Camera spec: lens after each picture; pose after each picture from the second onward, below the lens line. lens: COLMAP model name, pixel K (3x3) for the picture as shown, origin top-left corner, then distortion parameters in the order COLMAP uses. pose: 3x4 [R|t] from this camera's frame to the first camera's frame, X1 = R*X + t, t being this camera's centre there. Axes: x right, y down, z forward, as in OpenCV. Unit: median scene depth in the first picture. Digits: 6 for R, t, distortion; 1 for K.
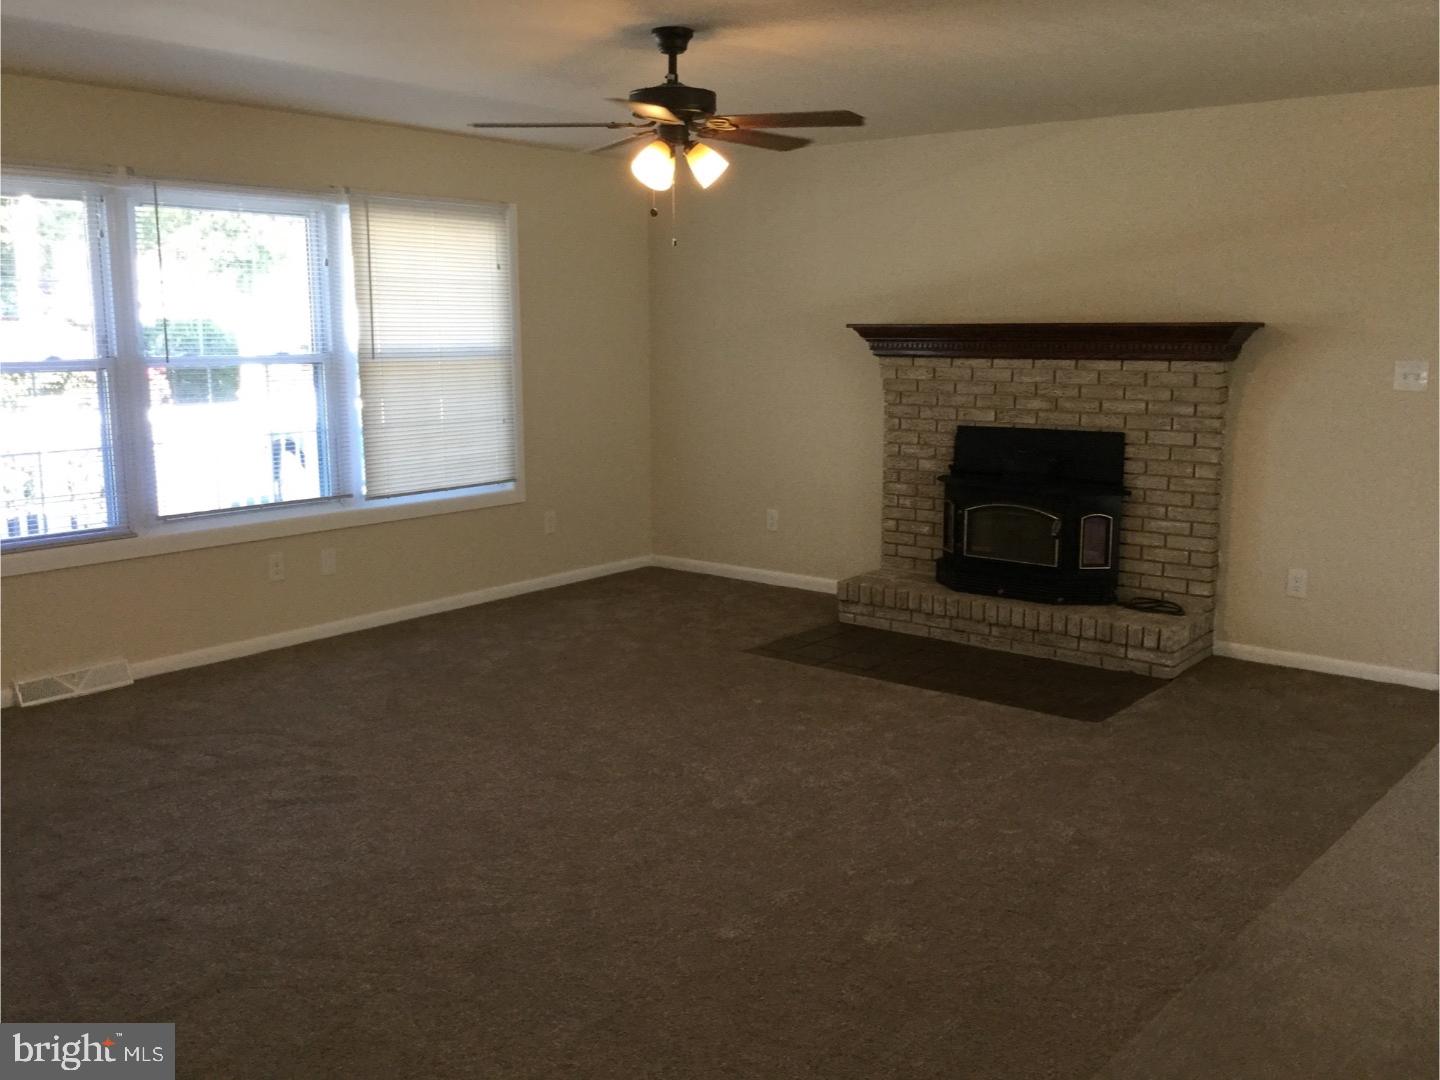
lens RADIAL K [[1298.7, 0, 723.6], [0, 1298.7, 534.0], [0, 0, 1]] dist [0.138273, -0.275966]
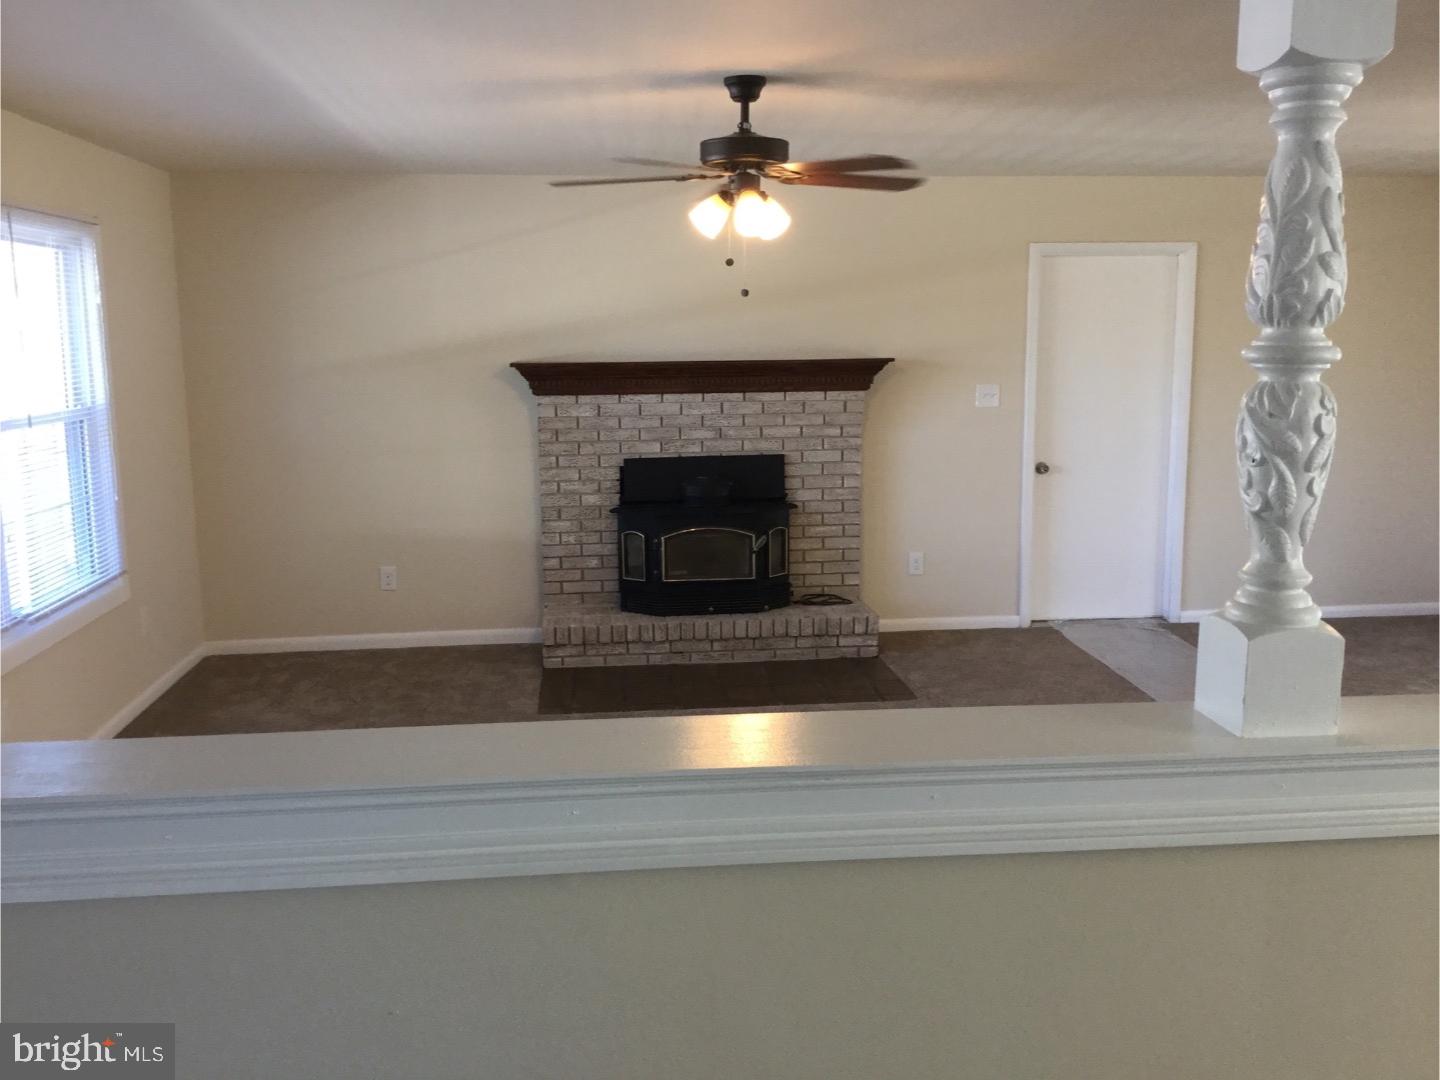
lens RADIAL K [[1298.7, 0, 723.6], [0, 1298.7, 534.0], [0, 0, 1]] dist [0.138273, -0.275966]
pose [[0.708872, -0.116395, 0.695667, -0.512484], [0.124381, 0.991462, 0.039143, -0.057140], [-0.694284, 0.058780, 0.717297, 0.218016]]
